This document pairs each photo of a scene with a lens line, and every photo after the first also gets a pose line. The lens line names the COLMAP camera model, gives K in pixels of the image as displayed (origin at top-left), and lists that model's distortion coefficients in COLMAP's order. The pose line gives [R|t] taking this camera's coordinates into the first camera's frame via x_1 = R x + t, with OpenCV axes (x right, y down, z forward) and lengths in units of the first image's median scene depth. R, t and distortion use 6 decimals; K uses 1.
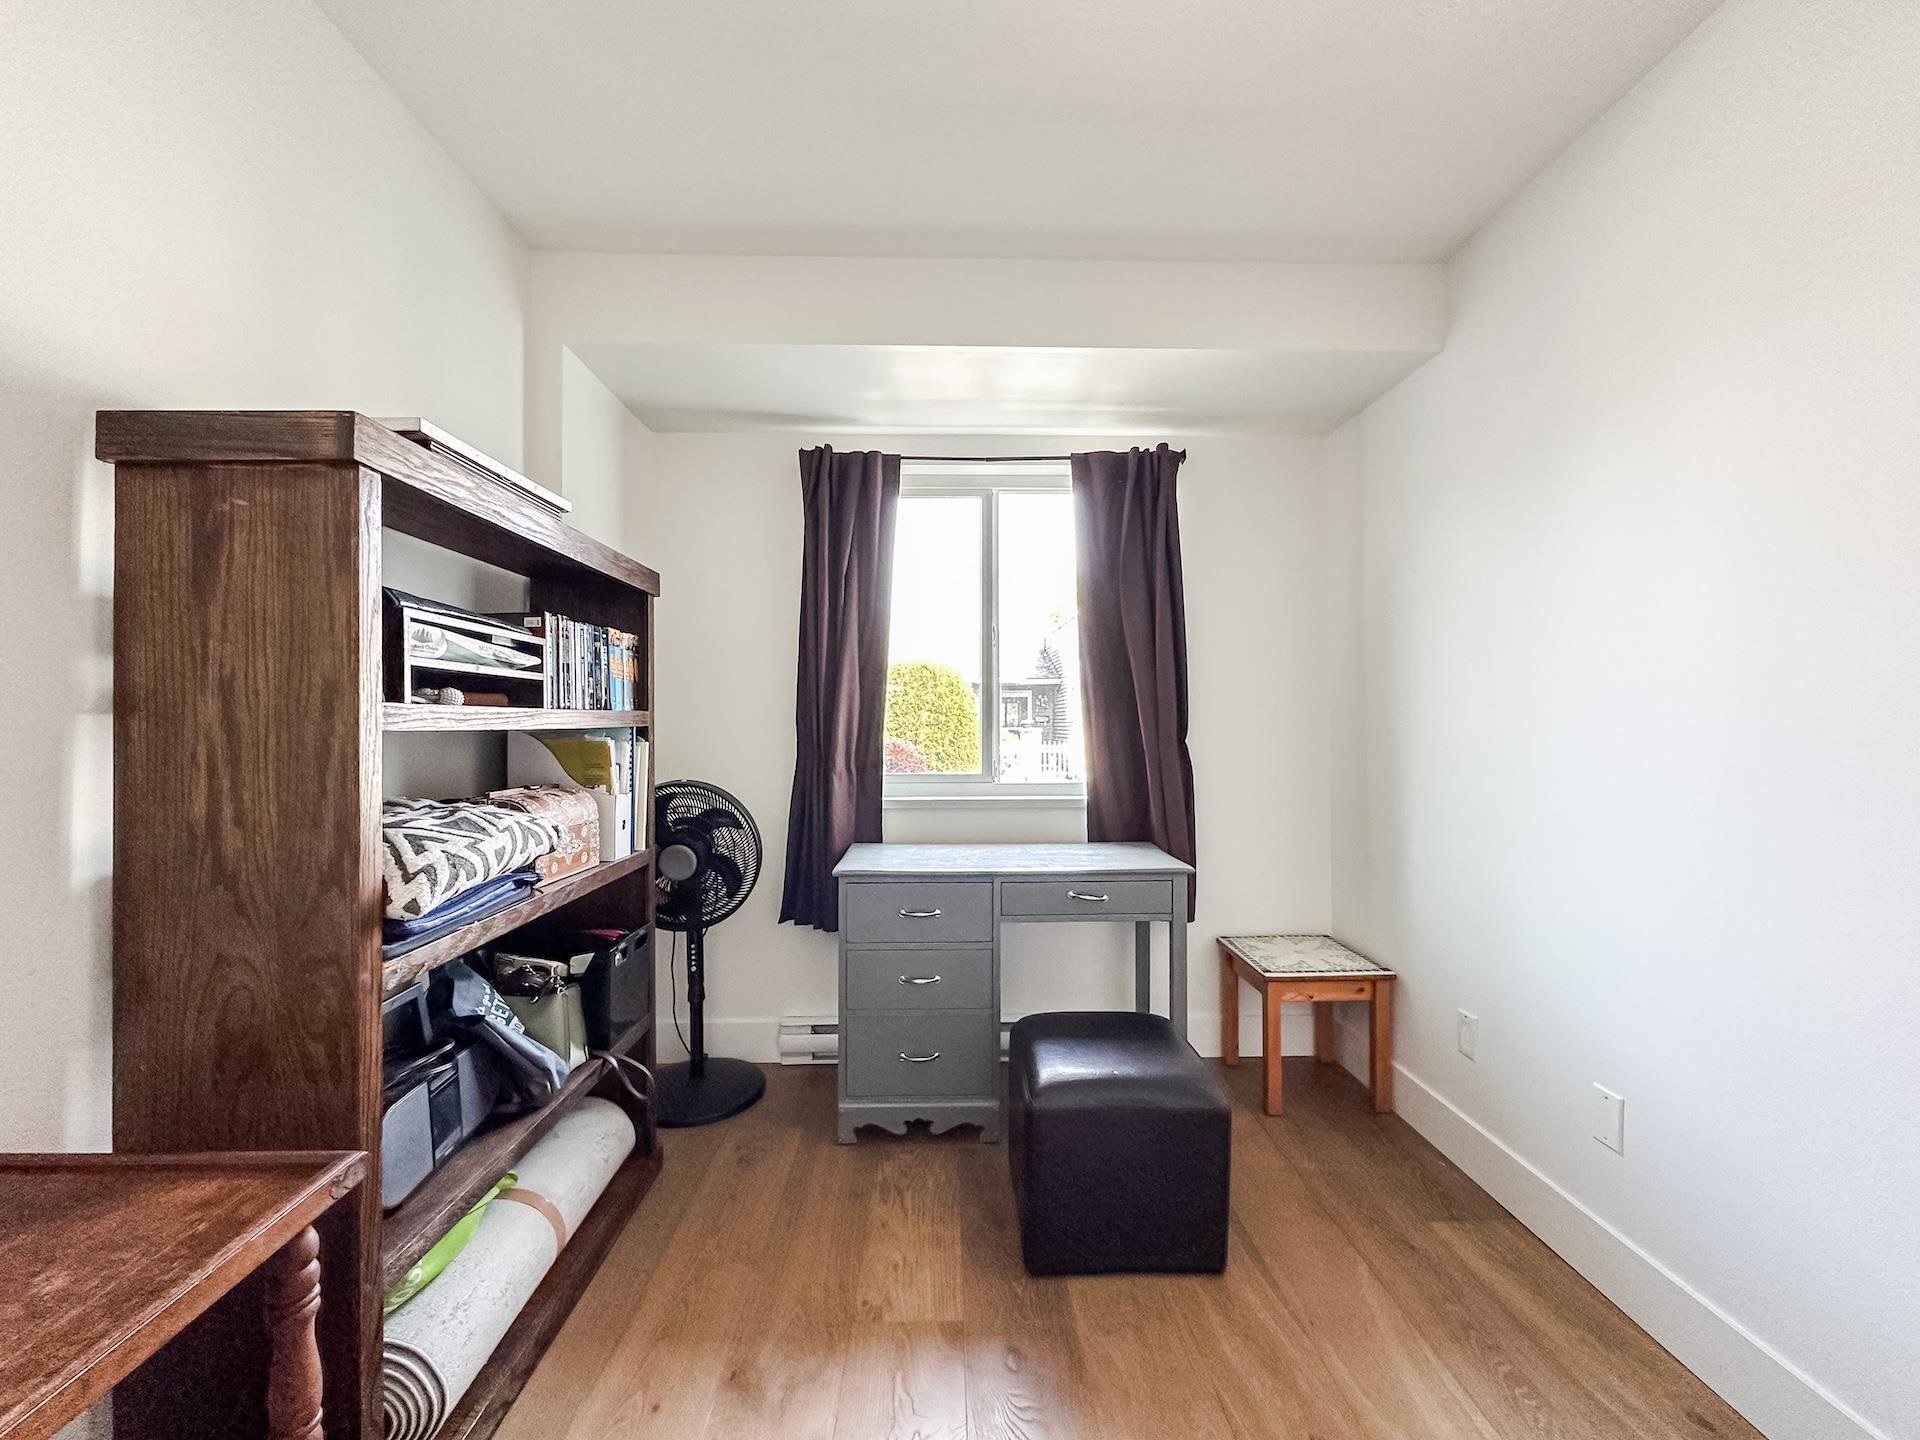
lens RADIAL K [[765.4, 0, 959.3], [0, 765.4, 717.2], [0, 0, 1]] dist [-0.001953, -0.000122]
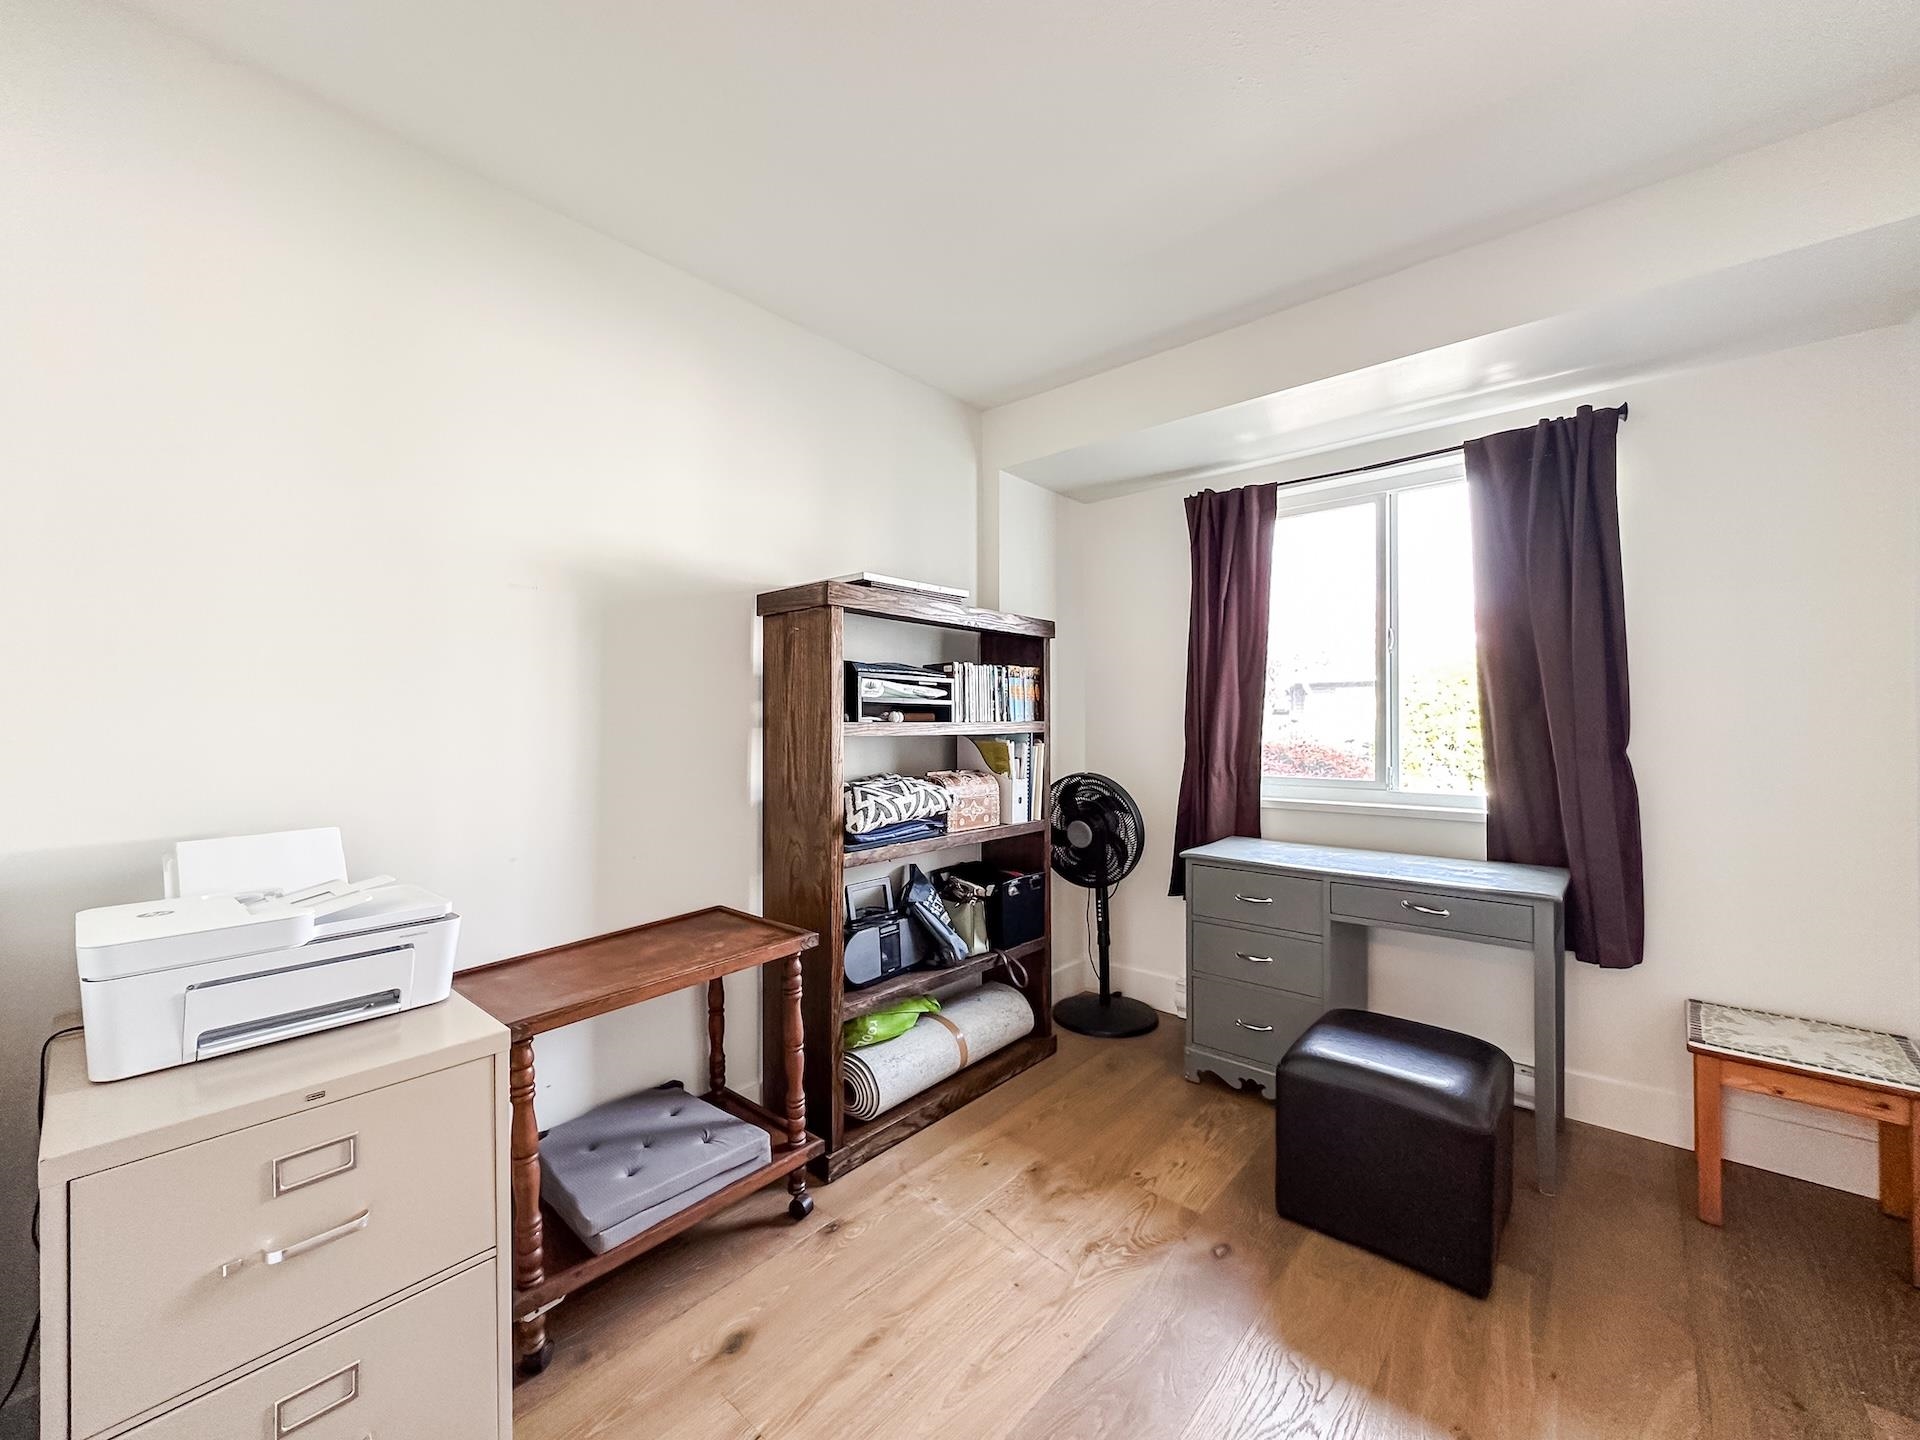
lens RADIAL K [[765.4, 0, 959.3], [0, 765.4, 717.2], [0, 0, 1]] dist [-0.001953, -0.000122]
pose [[0.737962, -0.004359, -0.674828, 0.511608], [0.005279, 0.999986, -0.000687, -0.018768], [0.674822, -0.003055, 0.737975, -0.166855]]
